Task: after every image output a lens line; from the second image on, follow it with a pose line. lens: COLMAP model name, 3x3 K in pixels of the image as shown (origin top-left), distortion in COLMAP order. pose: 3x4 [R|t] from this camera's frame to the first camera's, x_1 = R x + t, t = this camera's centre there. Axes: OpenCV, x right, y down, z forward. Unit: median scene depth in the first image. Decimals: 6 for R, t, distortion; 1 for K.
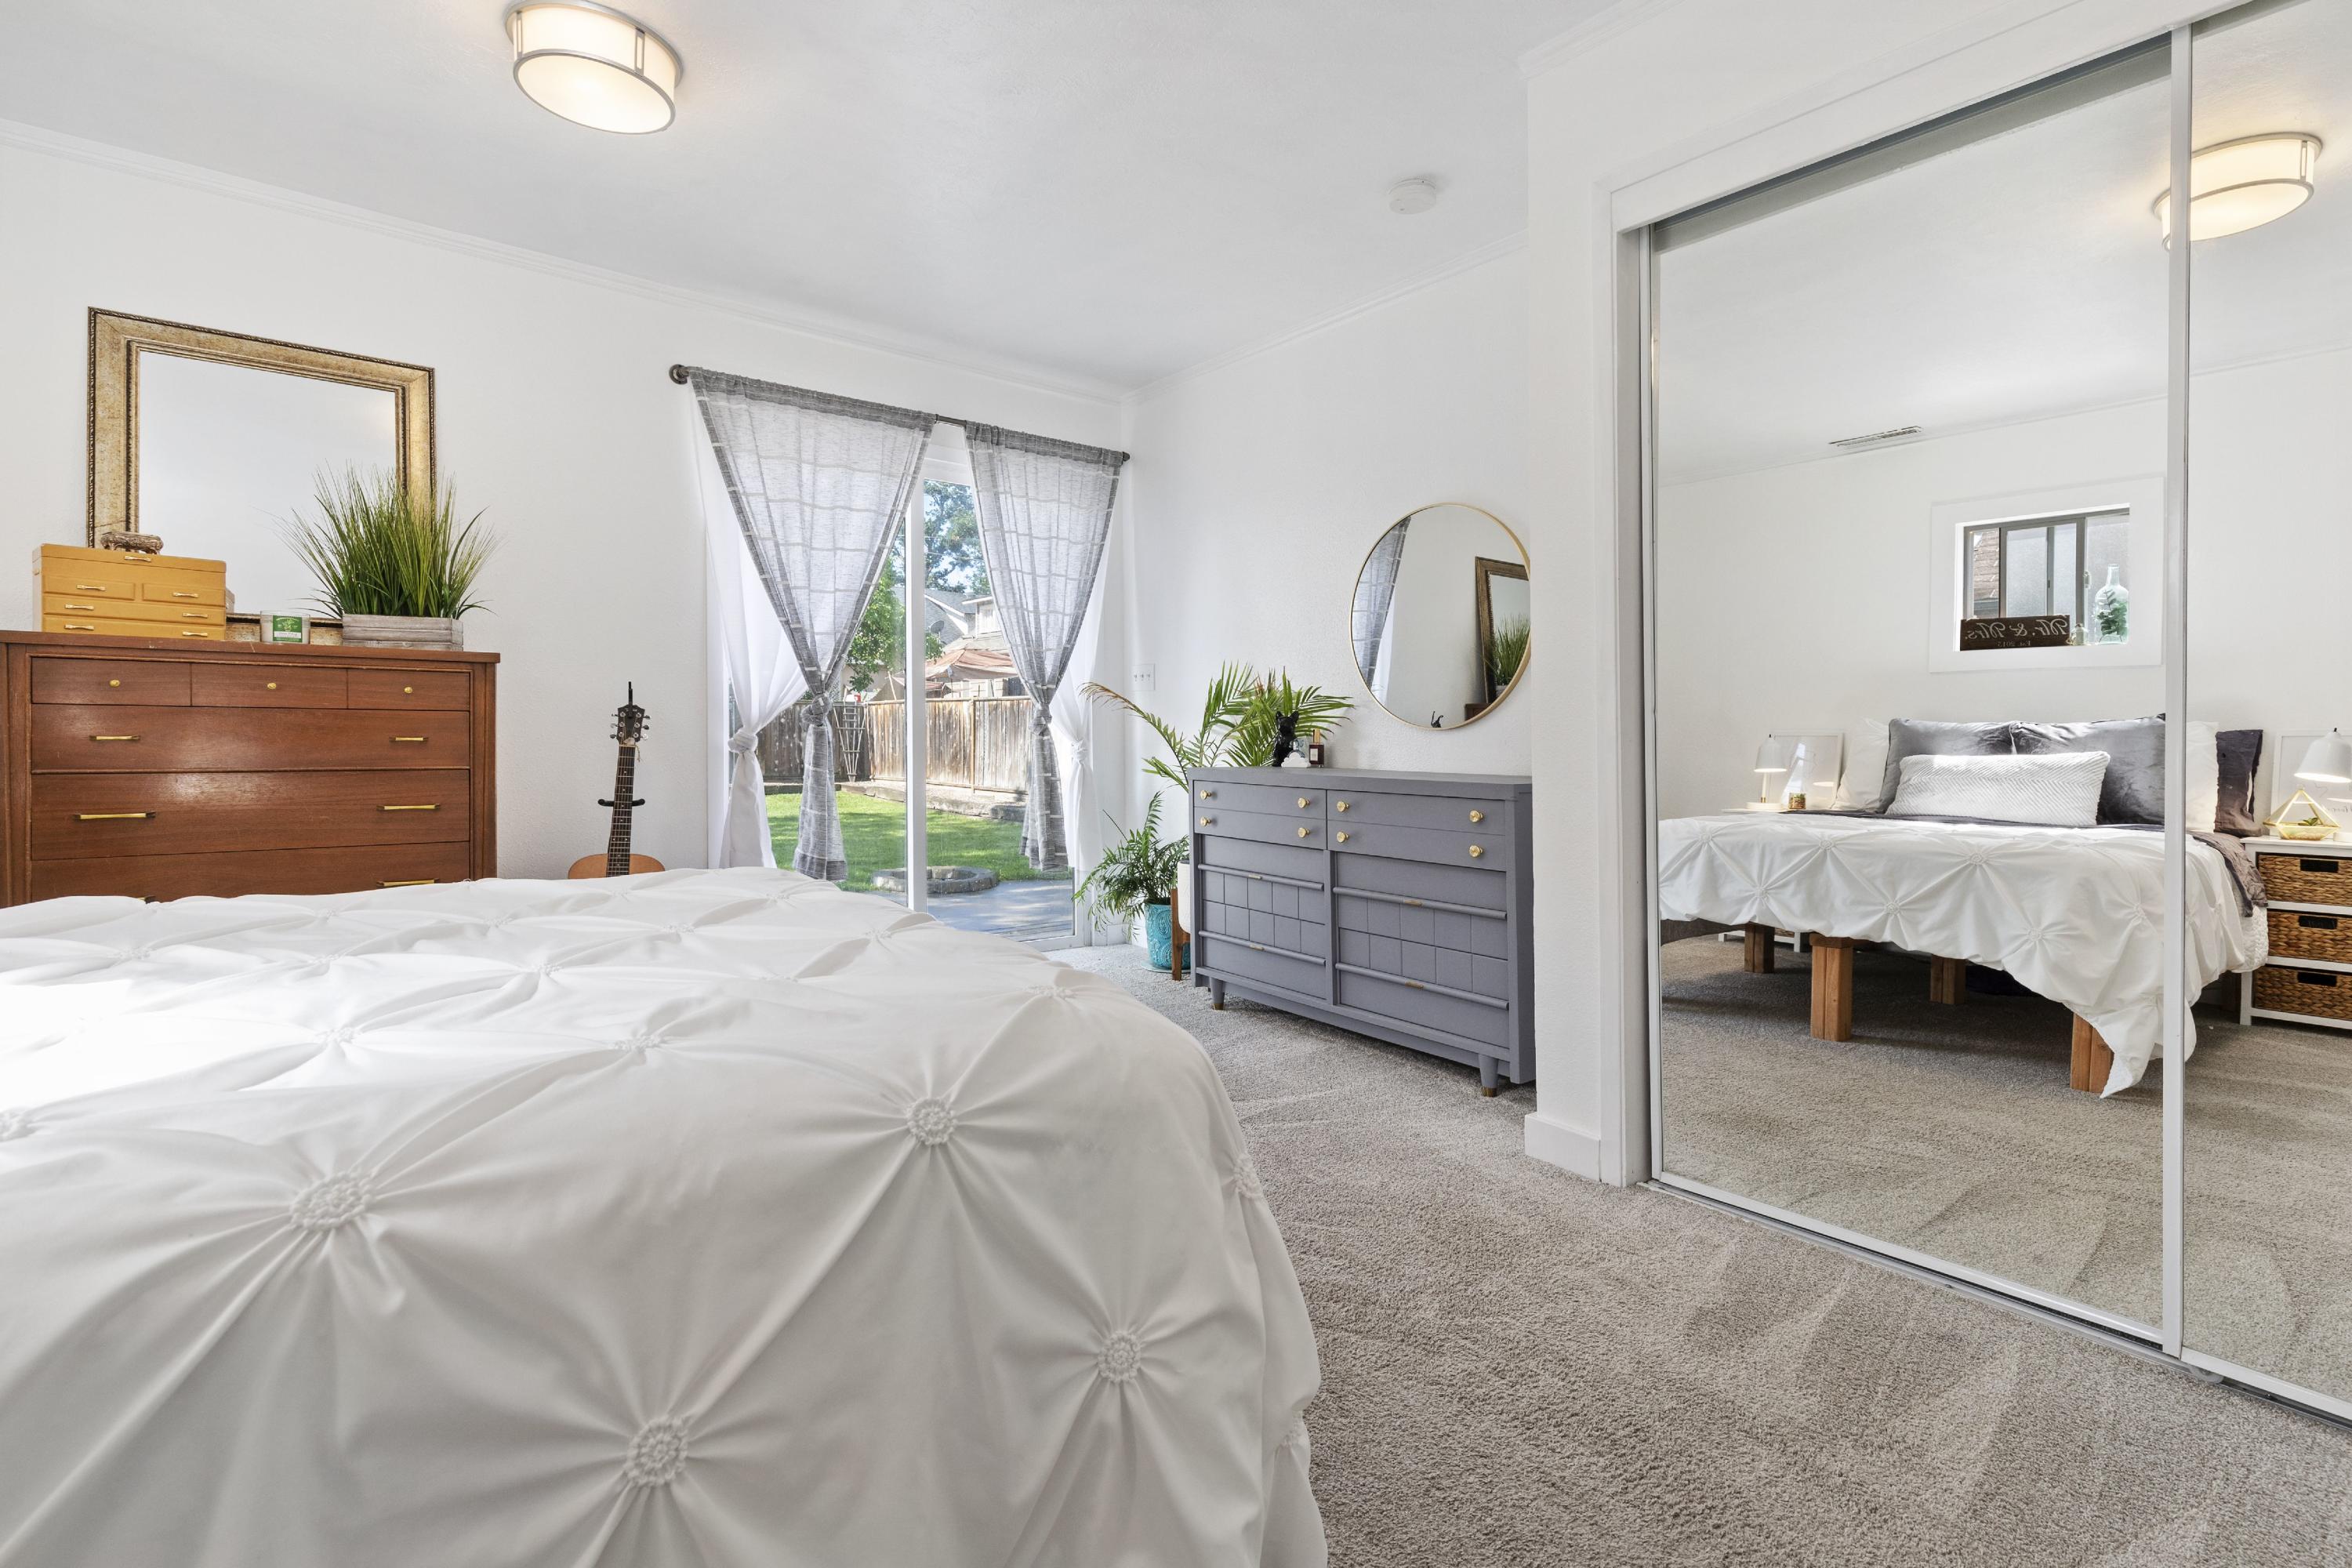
lens RADIAL K [[1100.6, 0, 1209.0], [0, 1100.6, 734.4], [0, 0, 1]] dist [0.008791, -0.000554]
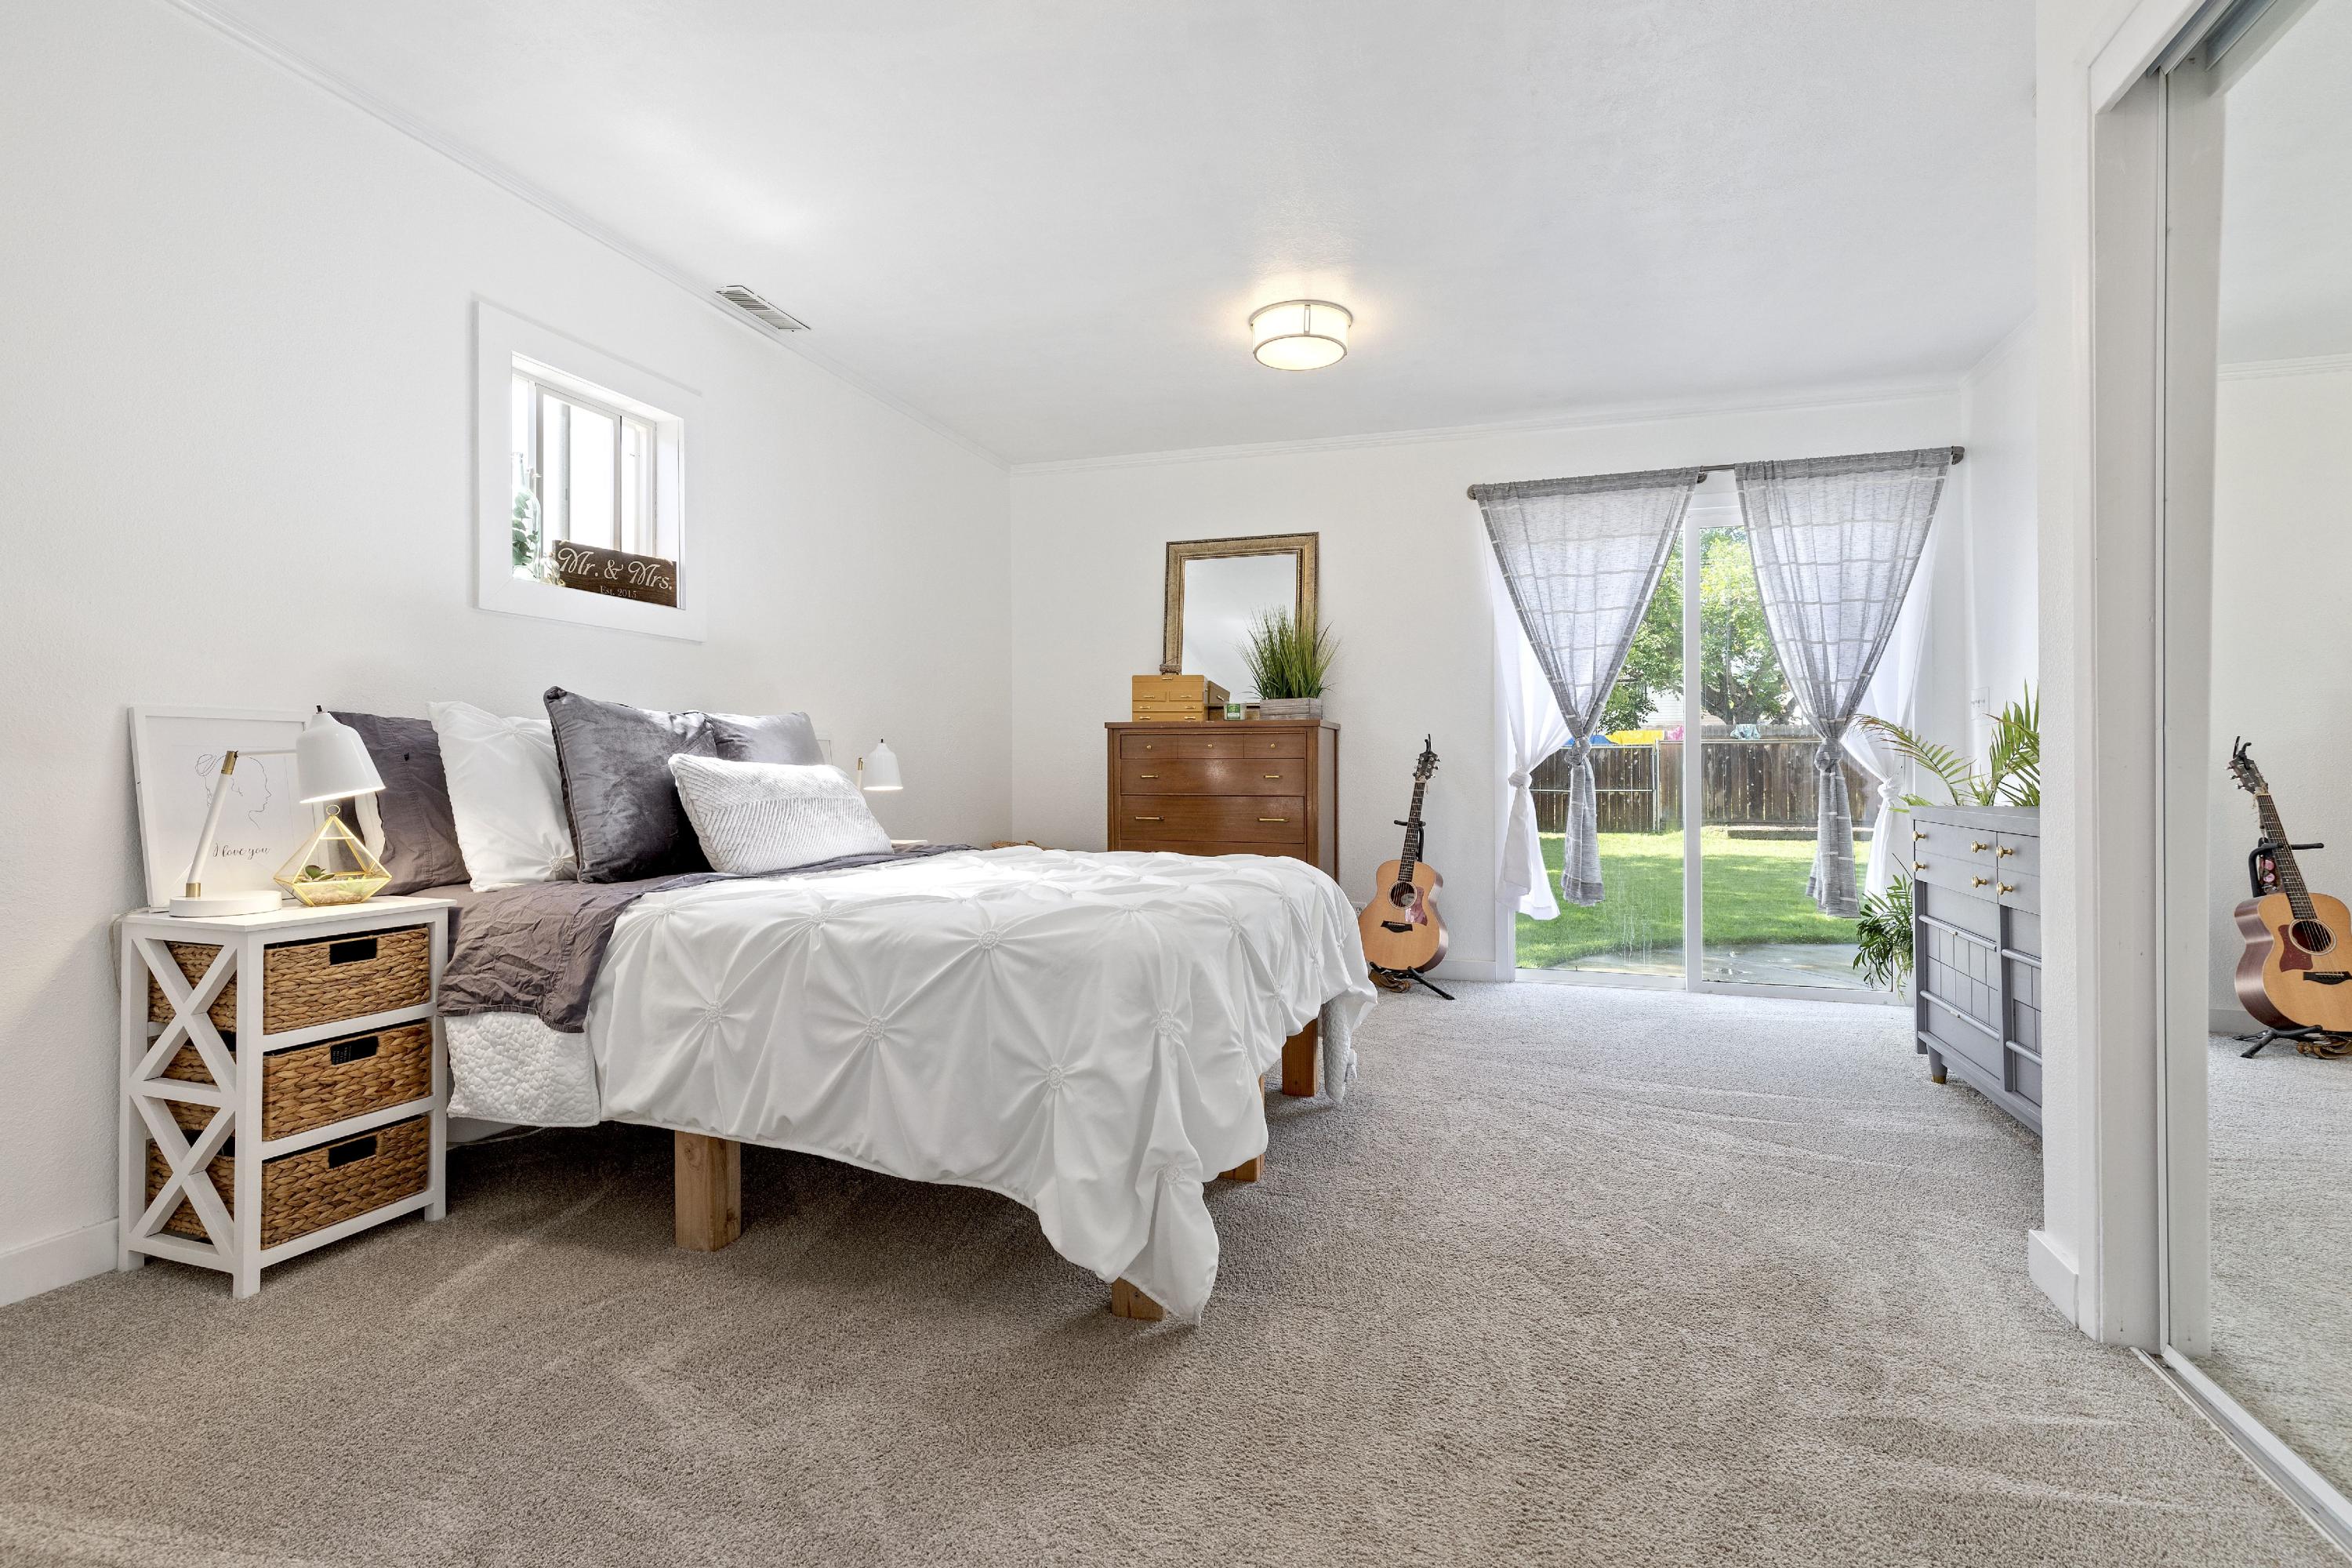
lens RADIAL K [[1063.1, 0, 1178.2], [0, 1063.1, 773.7], [0, 0, 1]] dist [0.001299, 0.000252]
pose [[0.560812, -0.008313, -0.827901, 0.382616], [0.004892, 0.999965, -0.006726, 0.007730], [0.827929, -0.000278, 0.560834, 0.026713]]
